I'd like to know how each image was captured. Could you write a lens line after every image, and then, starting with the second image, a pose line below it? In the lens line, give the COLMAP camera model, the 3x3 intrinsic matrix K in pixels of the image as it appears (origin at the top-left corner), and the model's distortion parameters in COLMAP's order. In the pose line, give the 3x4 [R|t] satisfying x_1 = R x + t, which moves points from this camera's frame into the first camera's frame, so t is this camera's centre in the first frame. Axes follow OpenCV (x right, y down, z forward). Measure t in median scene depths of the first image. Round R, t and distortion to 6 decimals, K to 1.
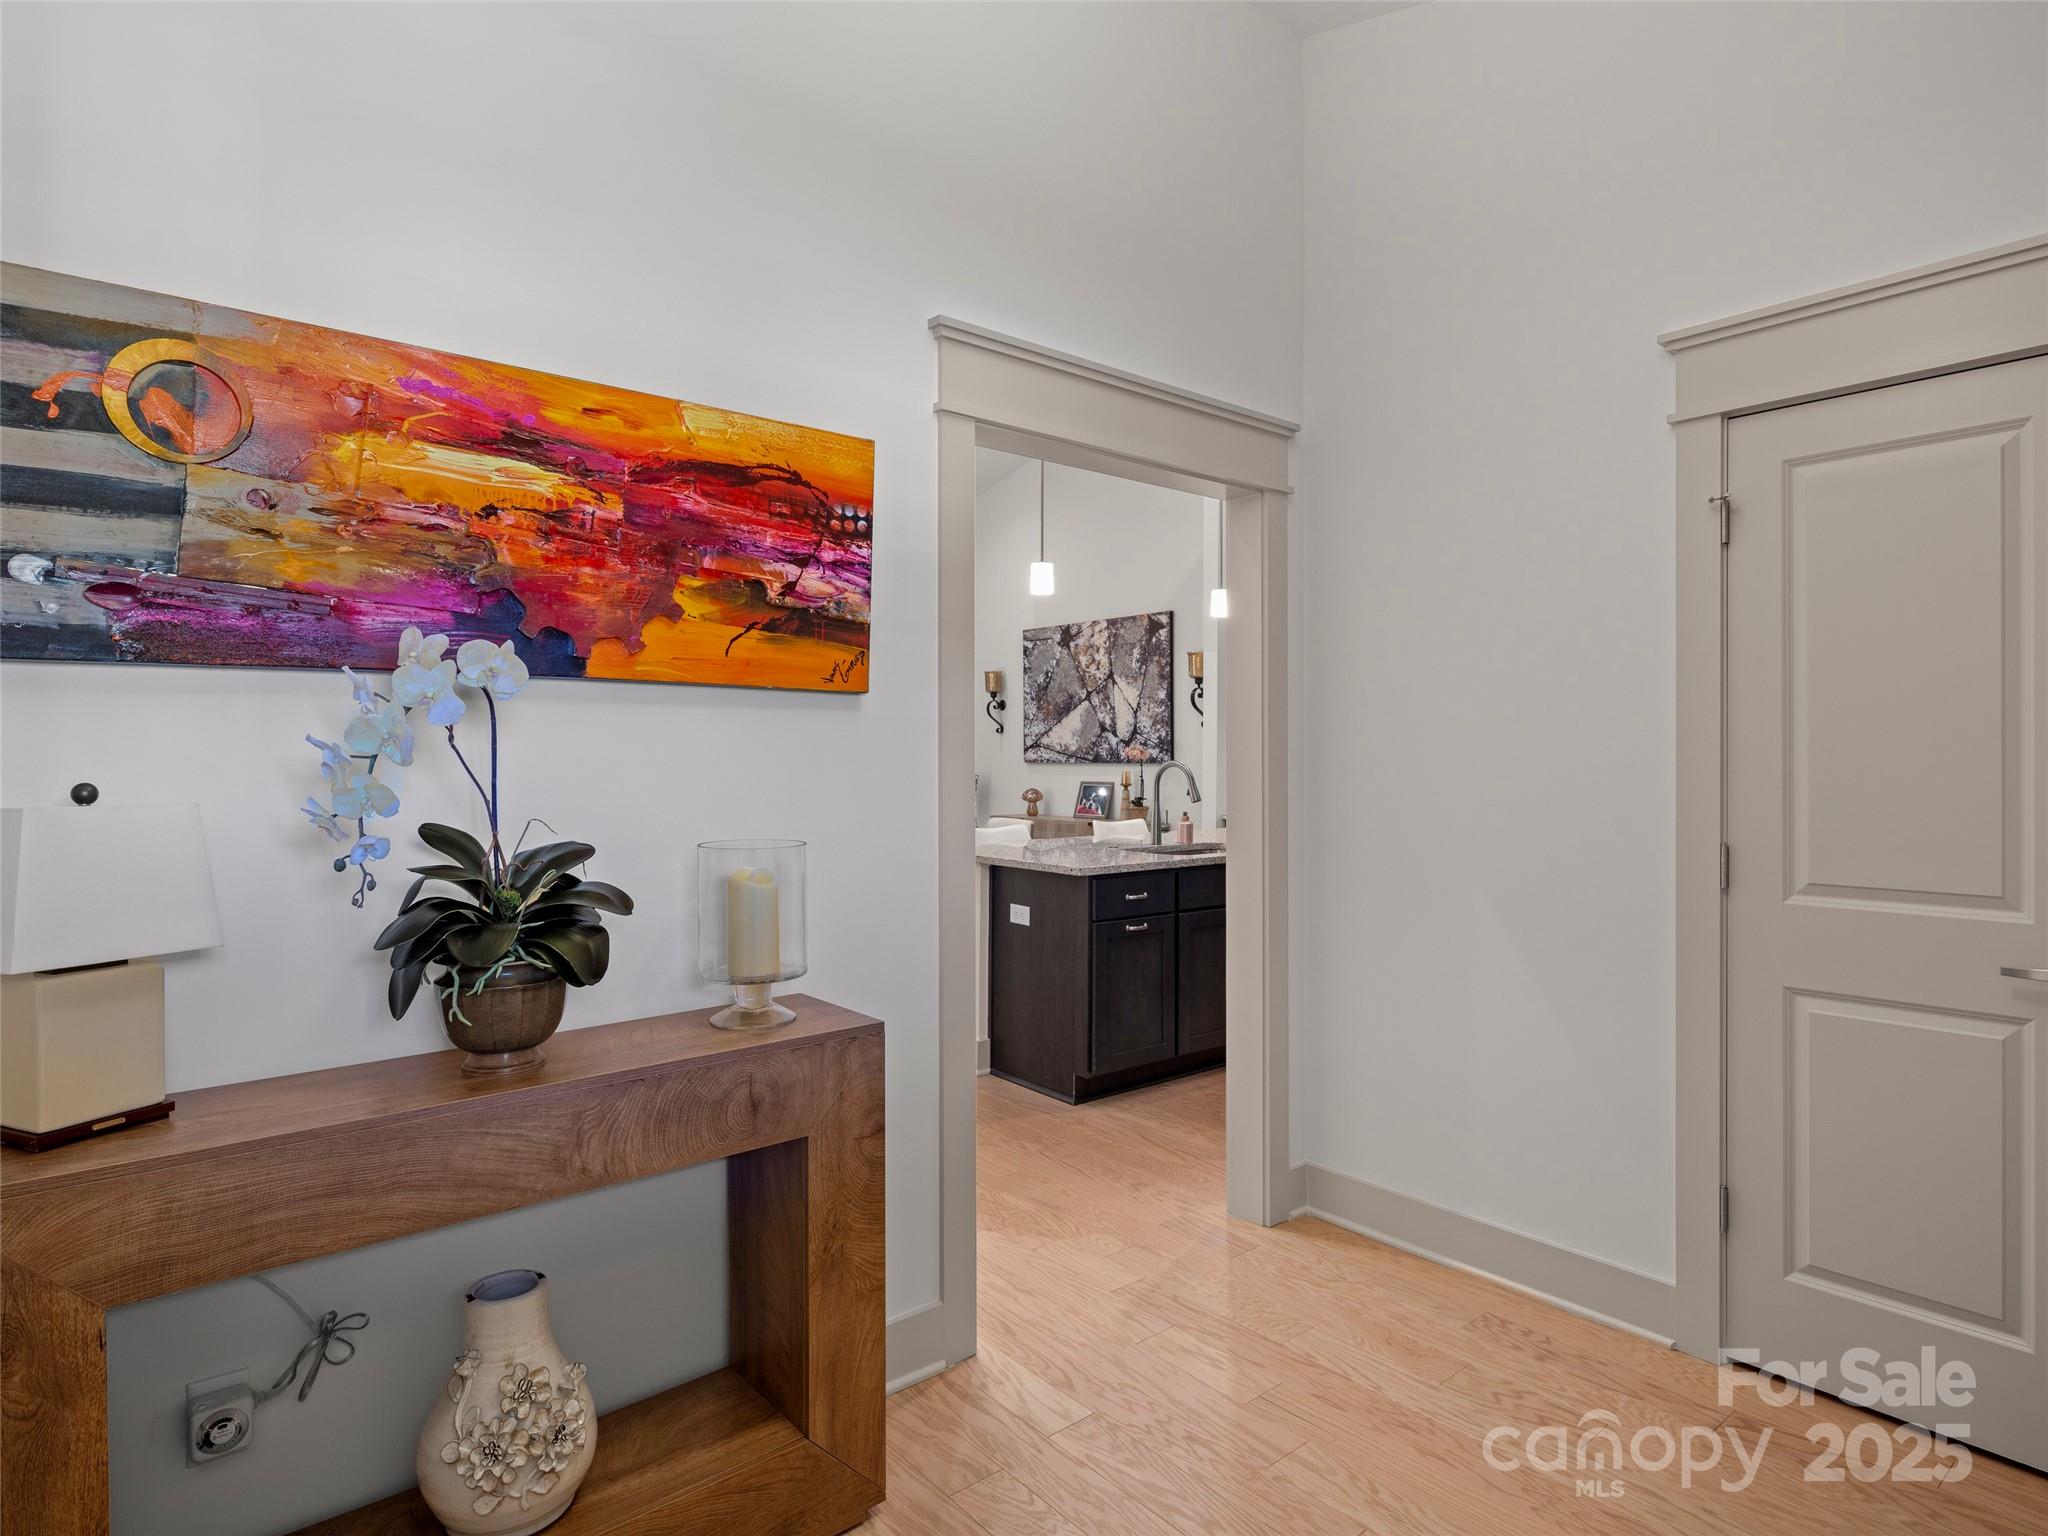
lens RADIAL K [[1128.2, 0, 1029.2], [0, 1128.2, 771.9], [0, 0, 1]] dist [0.009920, -0.009264]
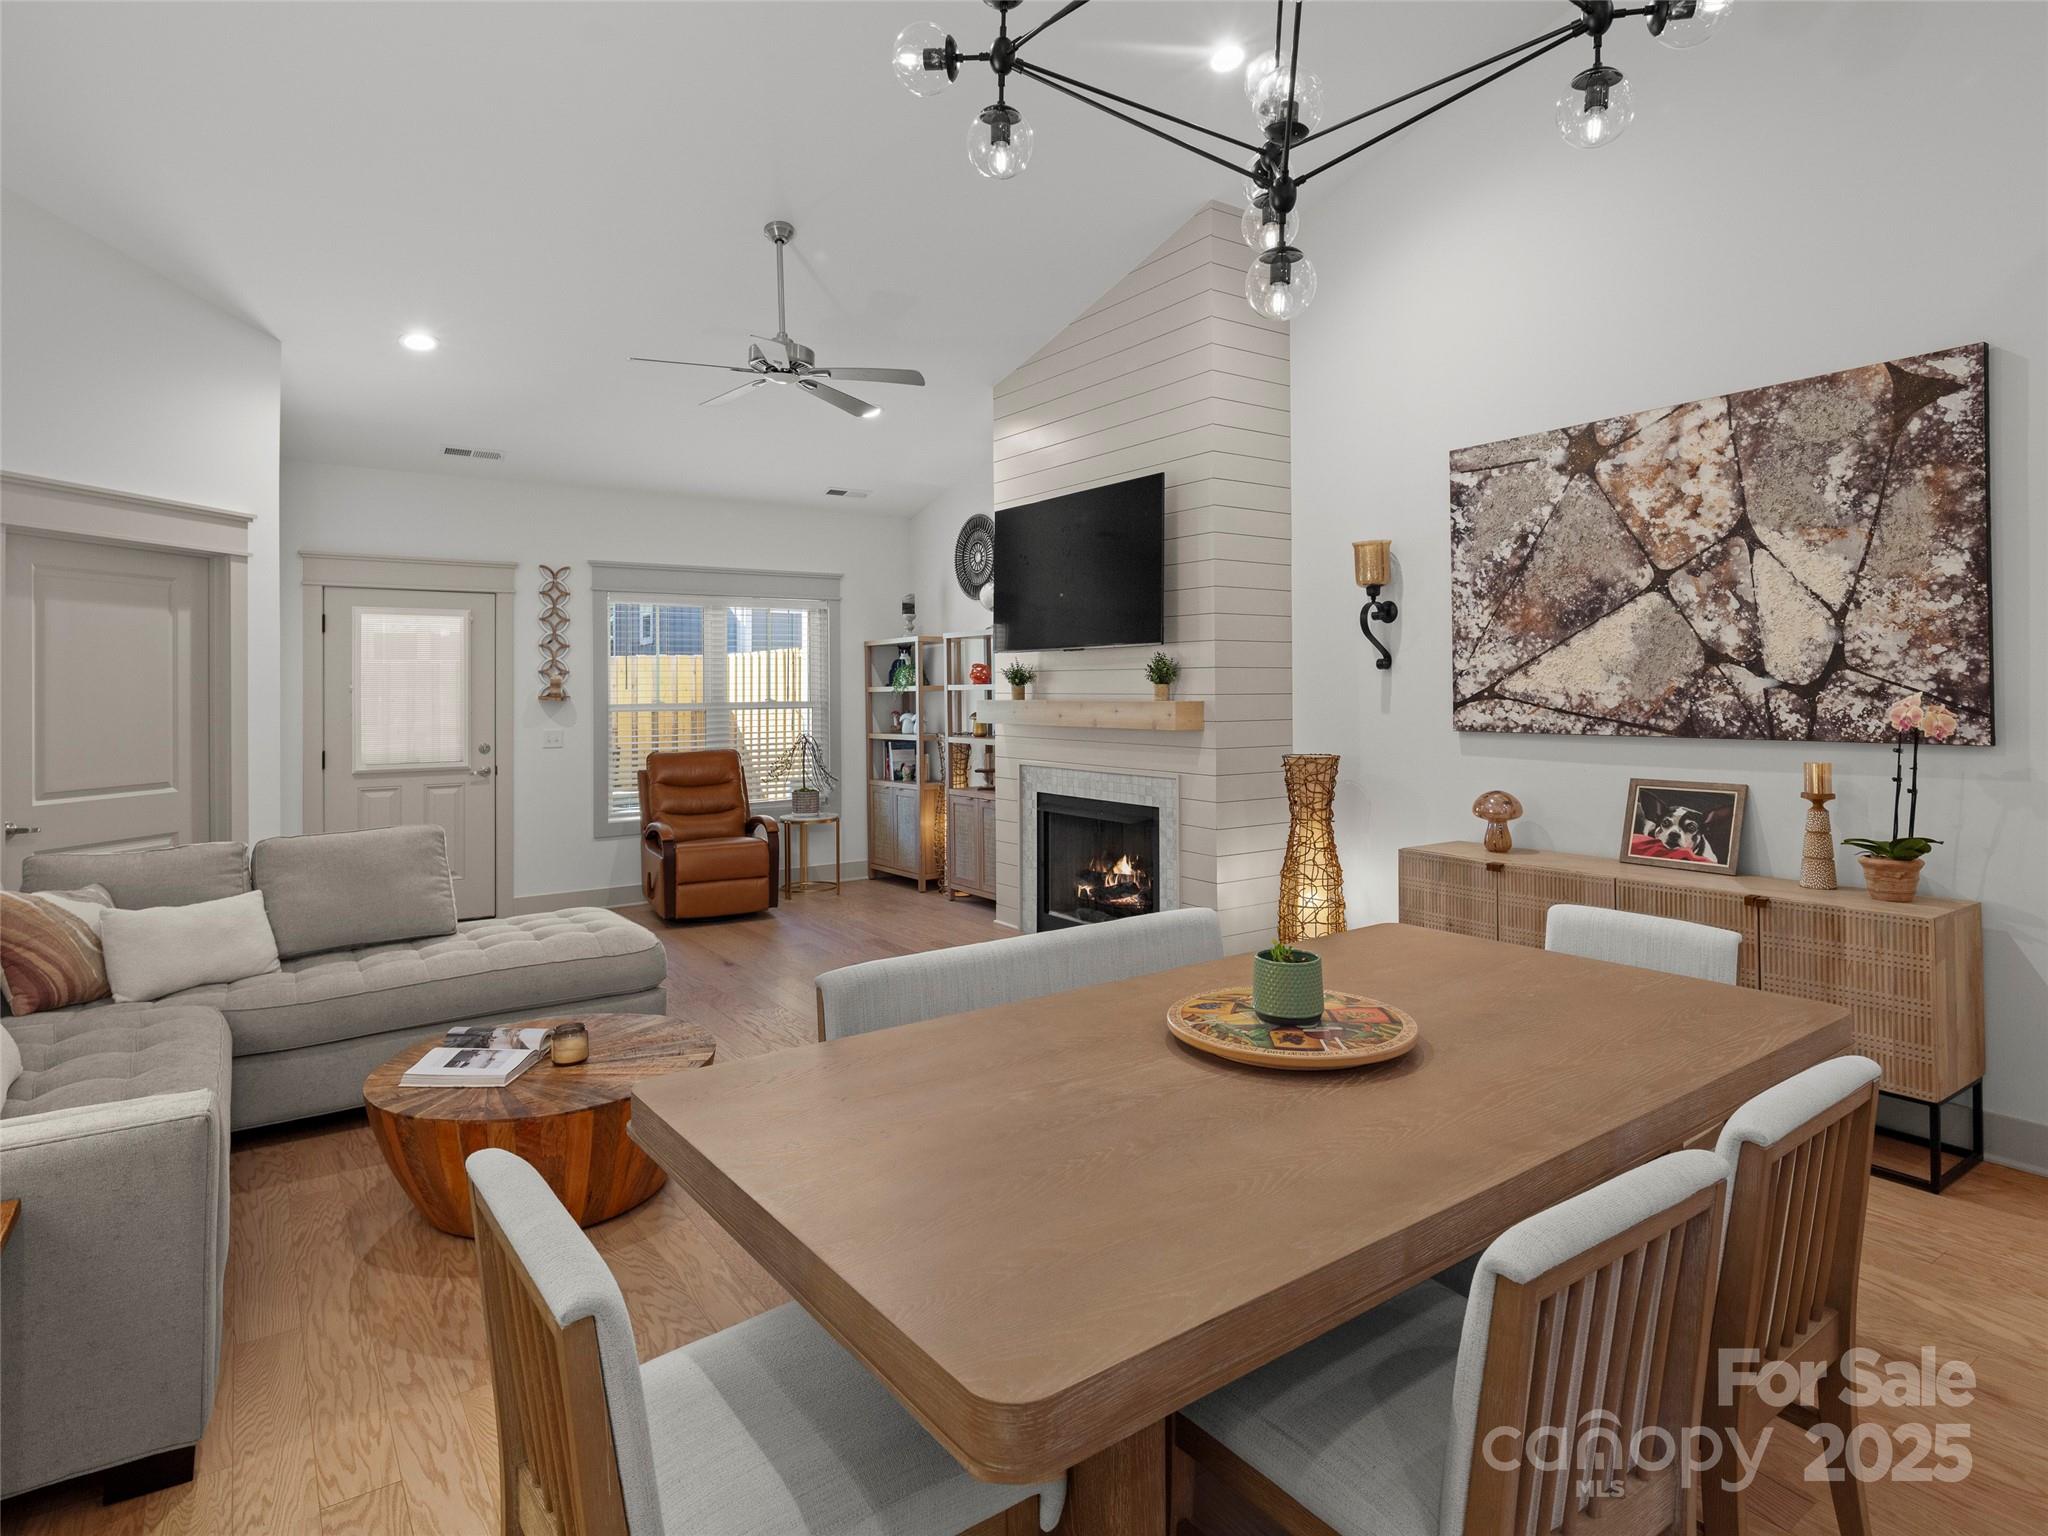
lens RADIAL K [[1128.2, 0, 1025.4], [0, 1128.2, 681.2], [0, 0, 1]] dist [0.009920, -0.009264]
pose [[0.995533, -0.008033, -0.094069, -0.148732], [0.005905, 0.999721, -0.022883, -0.020900], [0.094226, 0.022225, 0.995303, 0.553236]]
